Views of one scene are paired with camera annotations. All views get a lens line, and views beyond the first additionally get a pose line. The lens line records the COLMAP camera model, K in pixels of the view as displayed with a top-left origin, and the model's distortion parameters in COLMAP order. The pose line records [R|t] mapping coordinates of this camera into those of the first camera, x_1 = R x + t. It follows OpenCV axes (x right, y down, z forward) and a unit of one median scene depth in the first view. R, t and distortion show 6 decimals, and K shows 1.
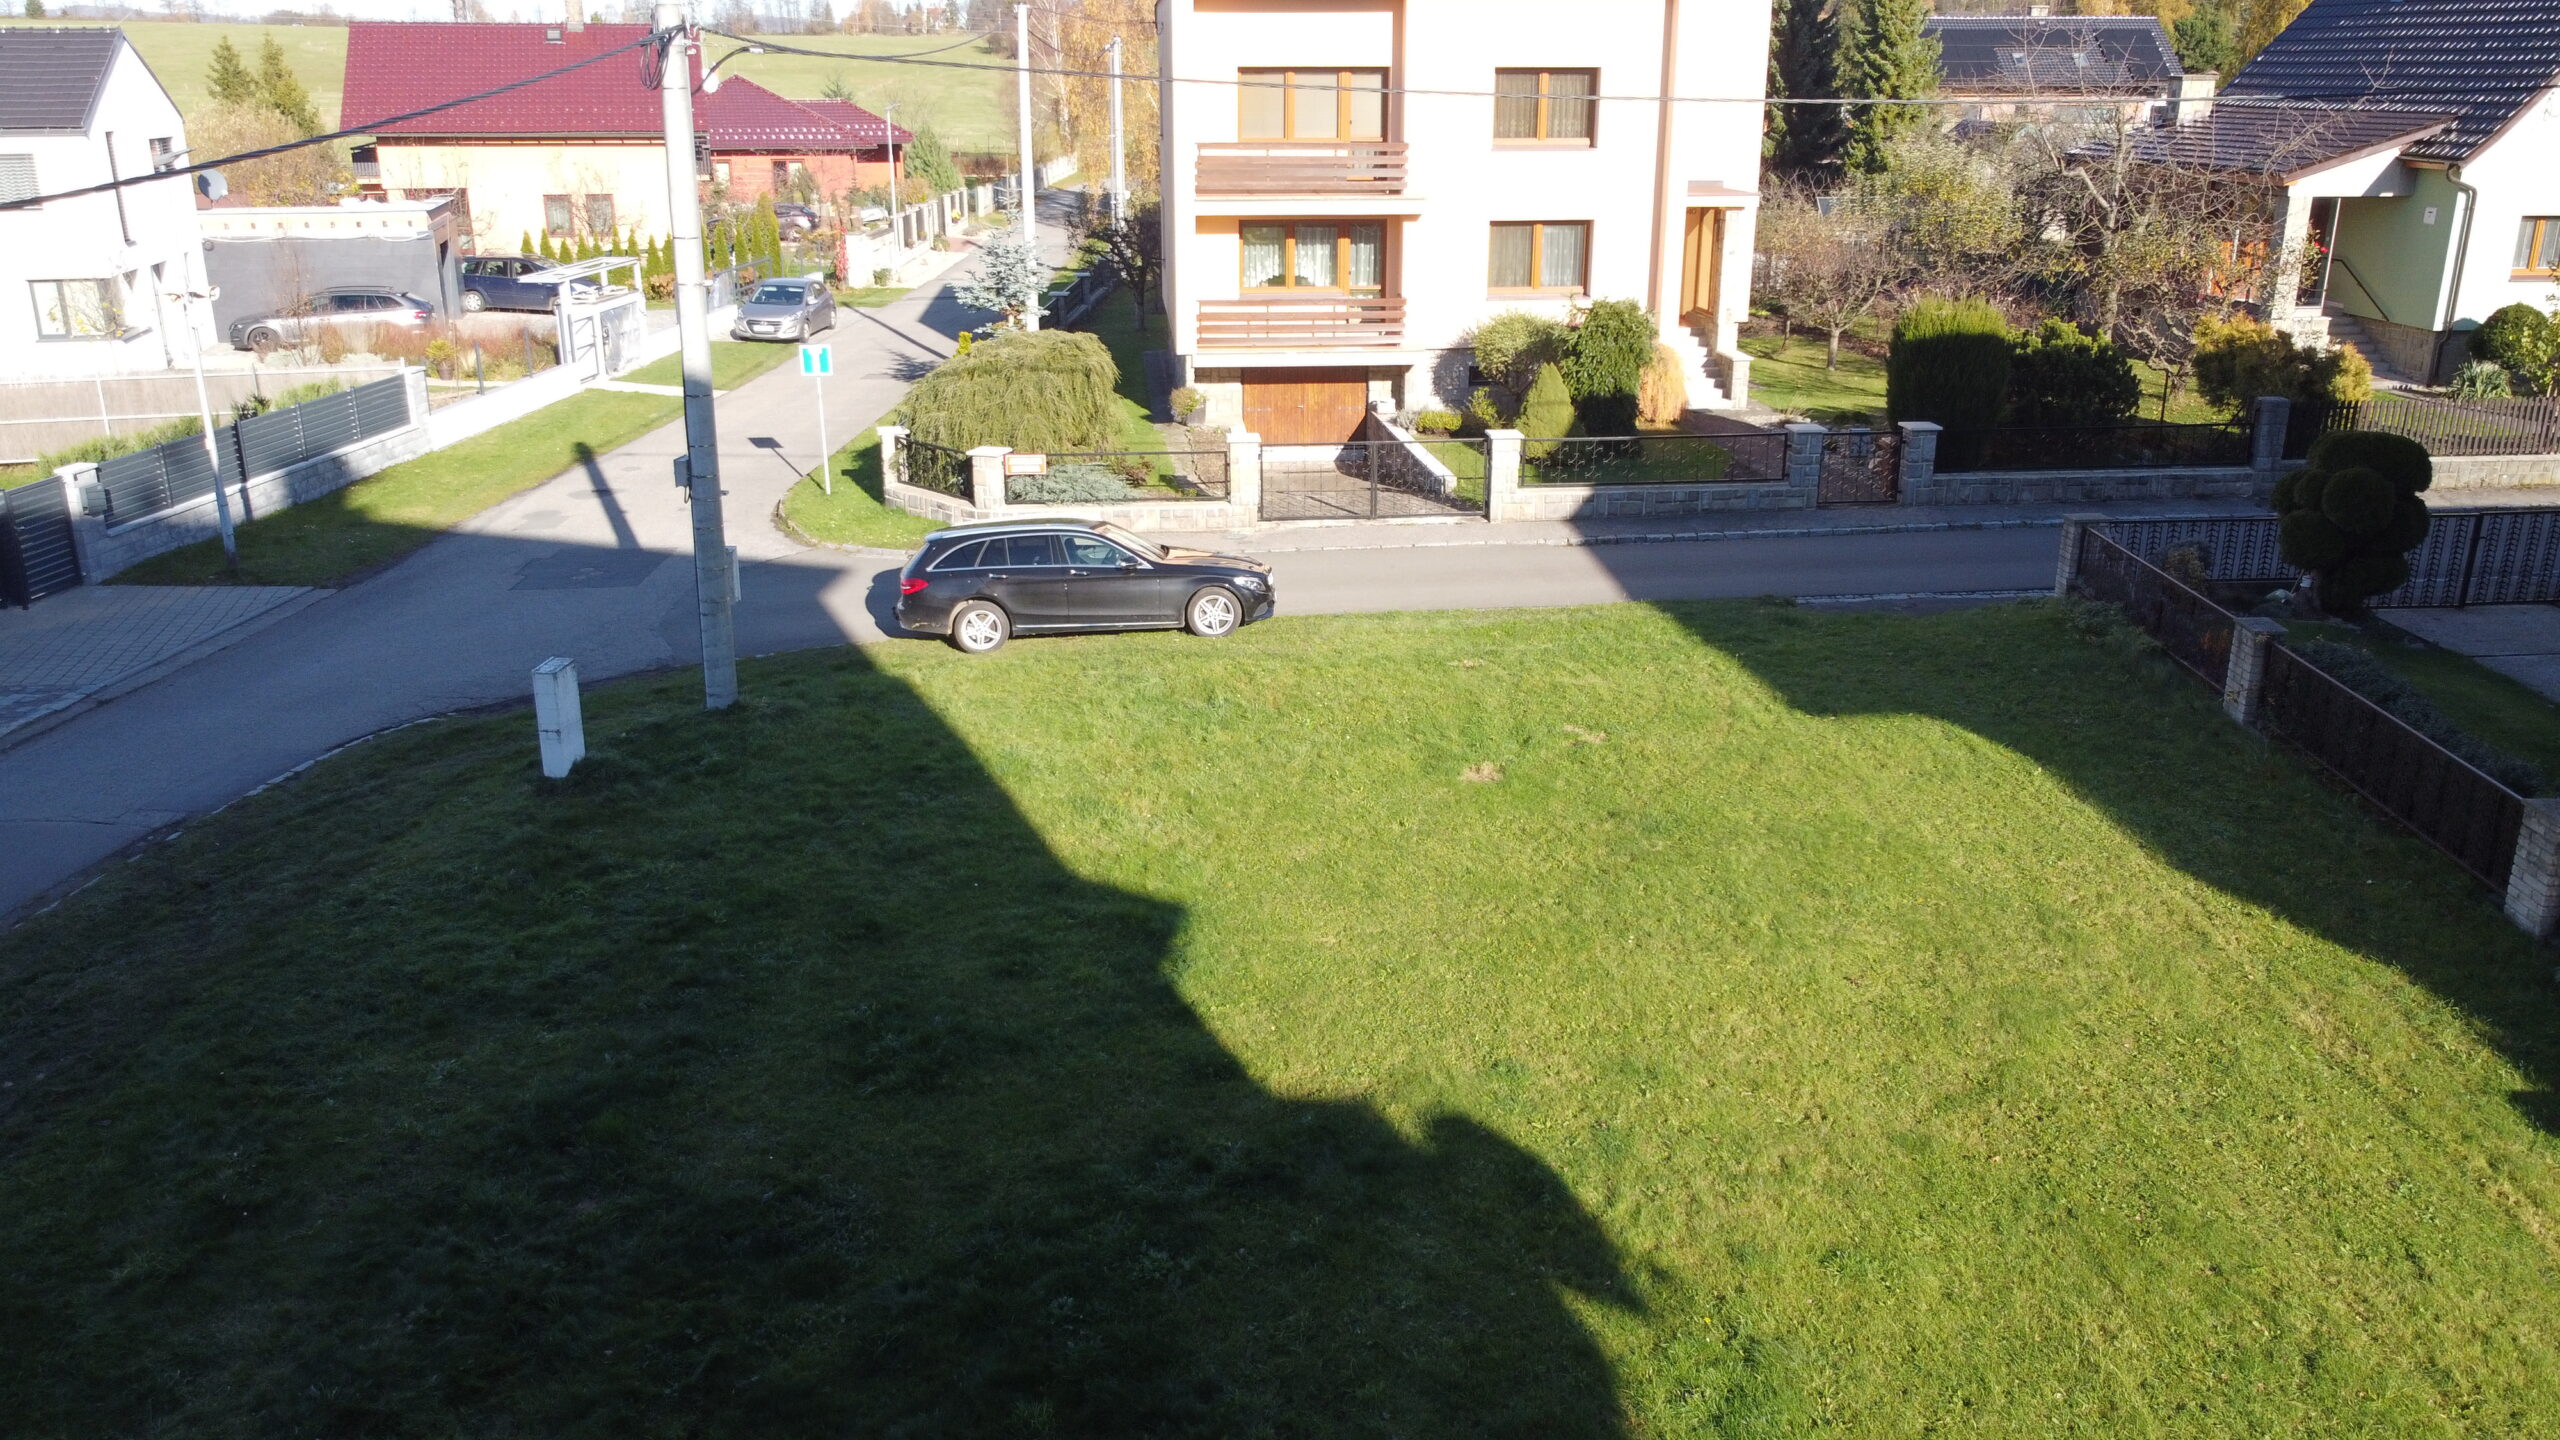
lens RADIAL K [[1929.8, 0, 1280.0], [0, 1929.8, 720.0], [0, 0, 1]] dist [0.014008, -0.011421]
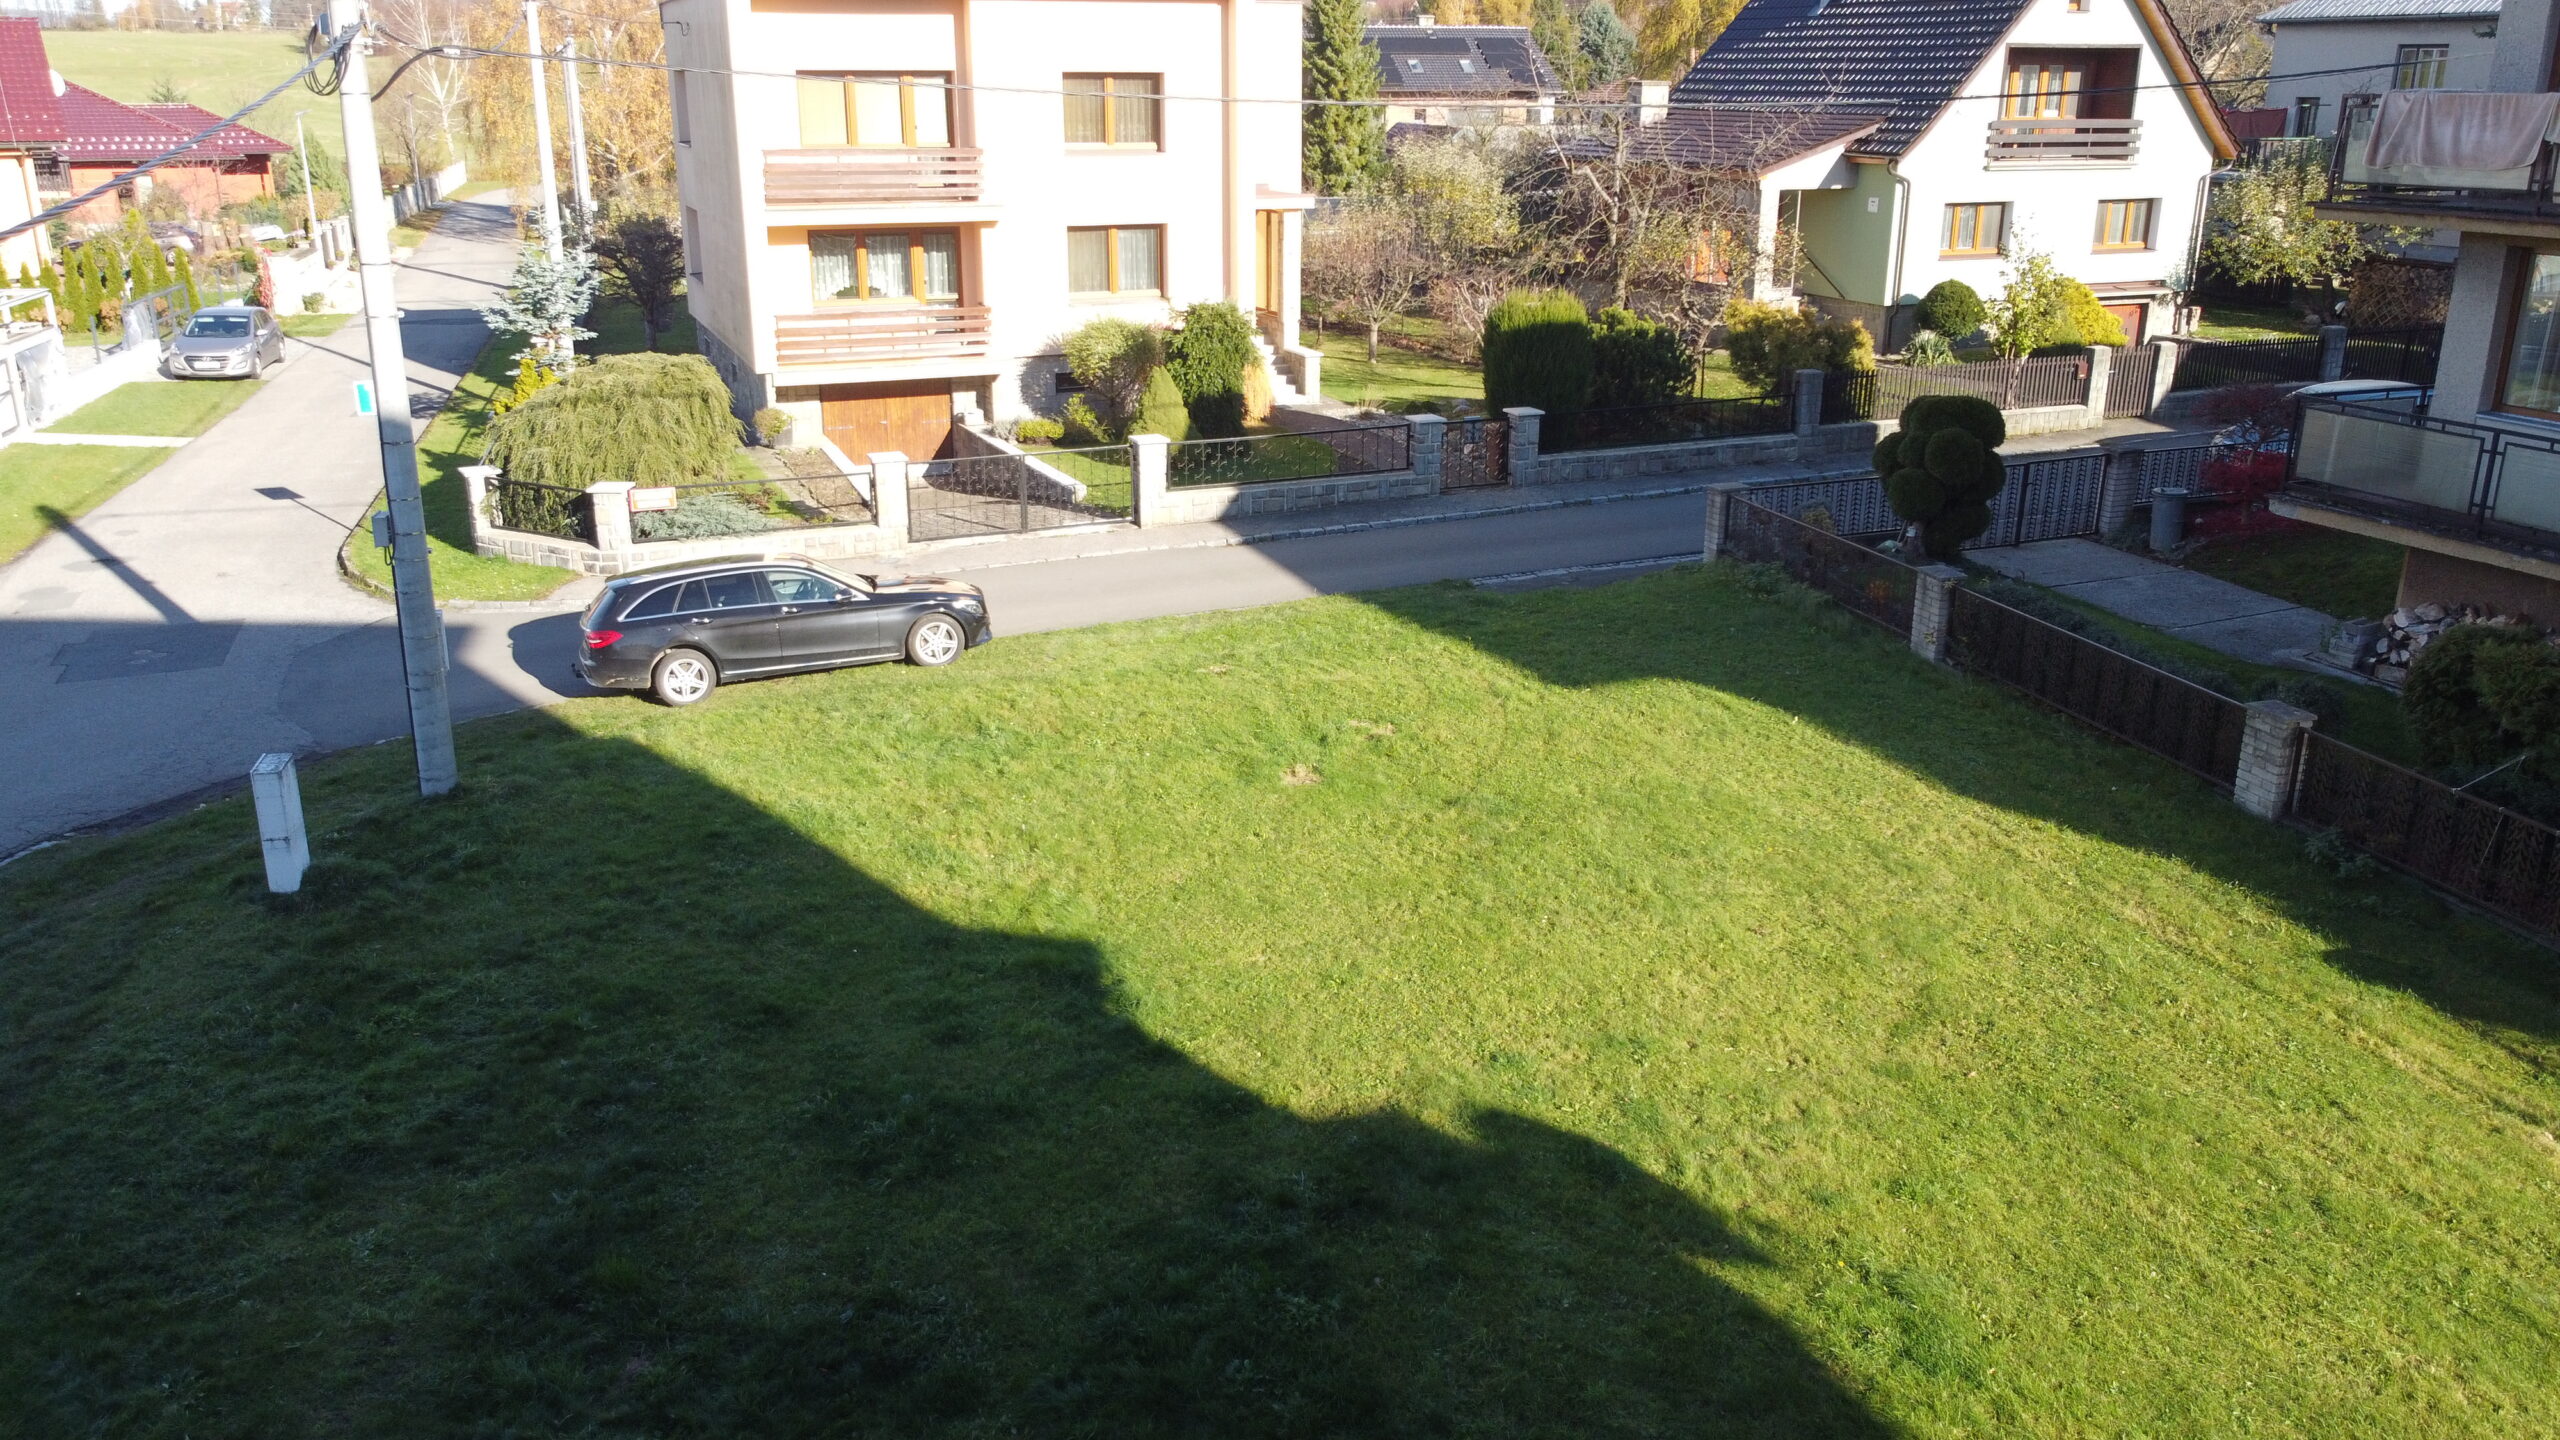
lens RADIAL K [[1929.8, 0, 1280.0], [0, 1929.8, 720.0], [0, 0, 1]] dist [0.014008, -0.011421]
pose [[0.951963, -0.095344, 0.290993, -0.158087], [0.095854, 0.995316, 0.012537, -0.012170], [-0.290825, 0.015958, 0.956643, 0.035229]]
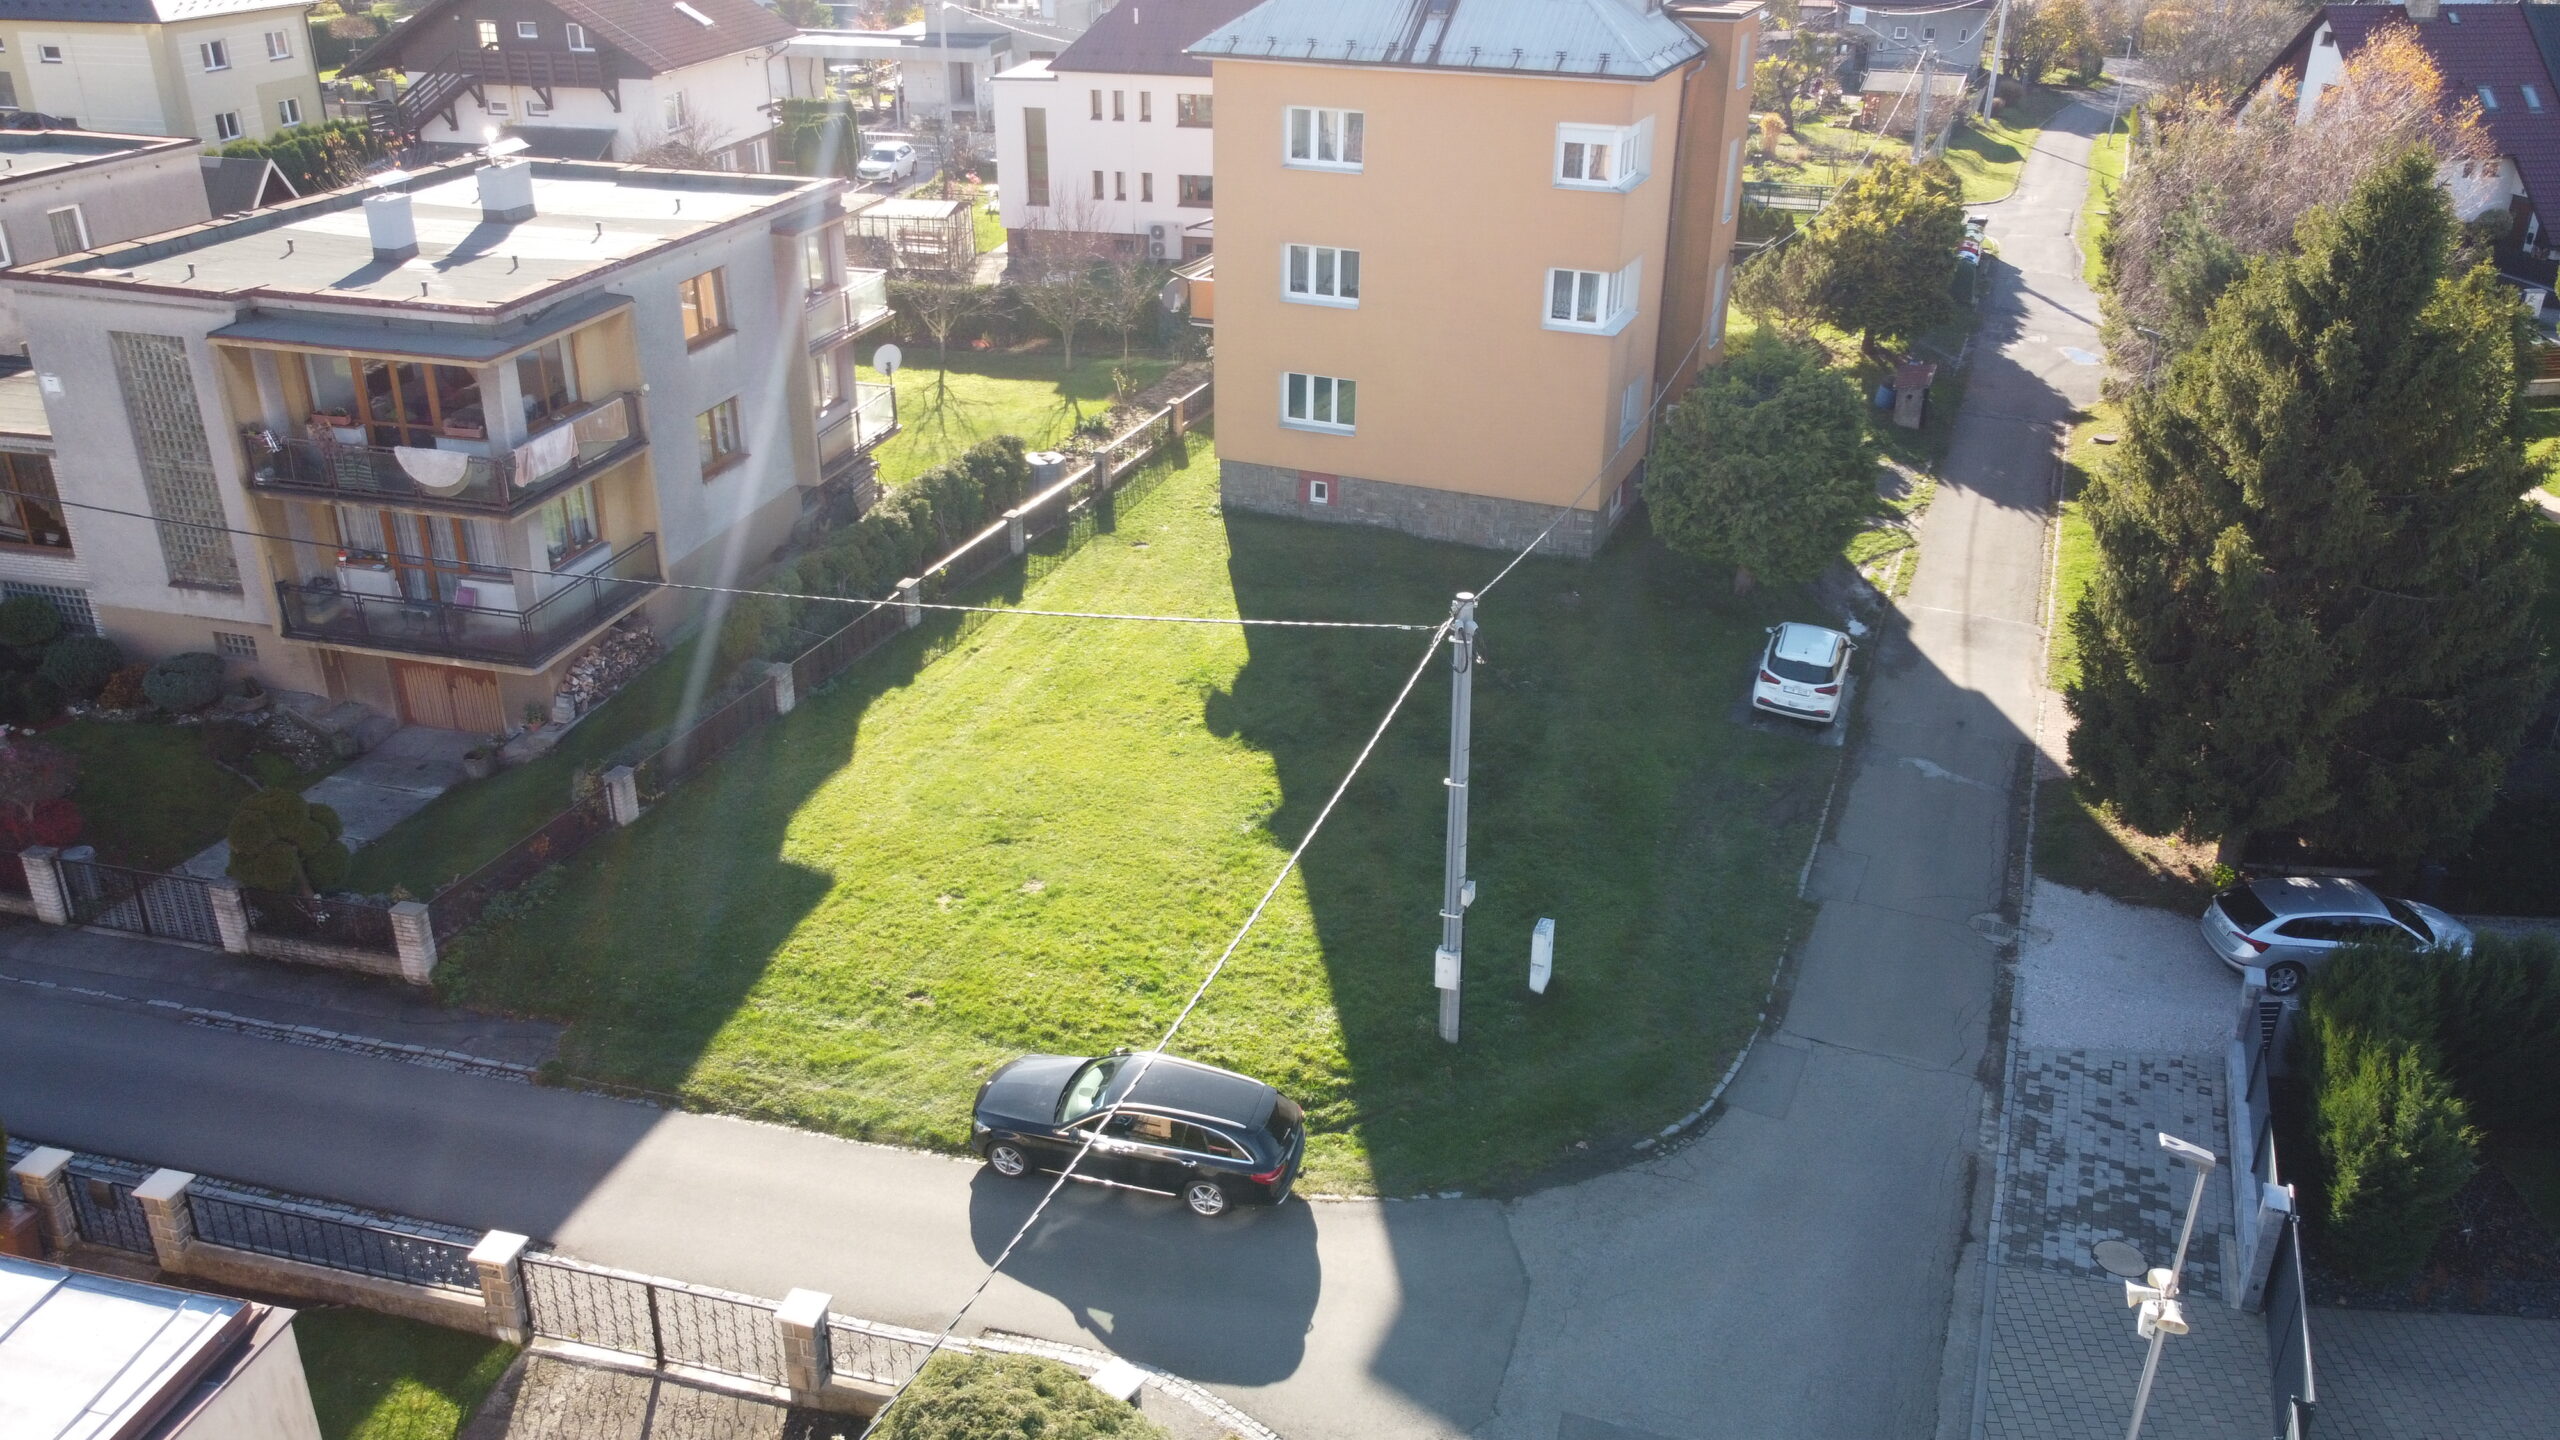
lens RADIAL K [[1929.8, 0, 1280.0], [0, 1929.8, 720.0], [0, 0, 1]] dist [0.014008, -0.011421]
pose [[-0.949639, -0.141159, 0.279748, -0.479886], [0.092082, 0.727643, 0.679748, -1.042847], [-0.299510, 0.671275, -0.678000, 1.661783]]
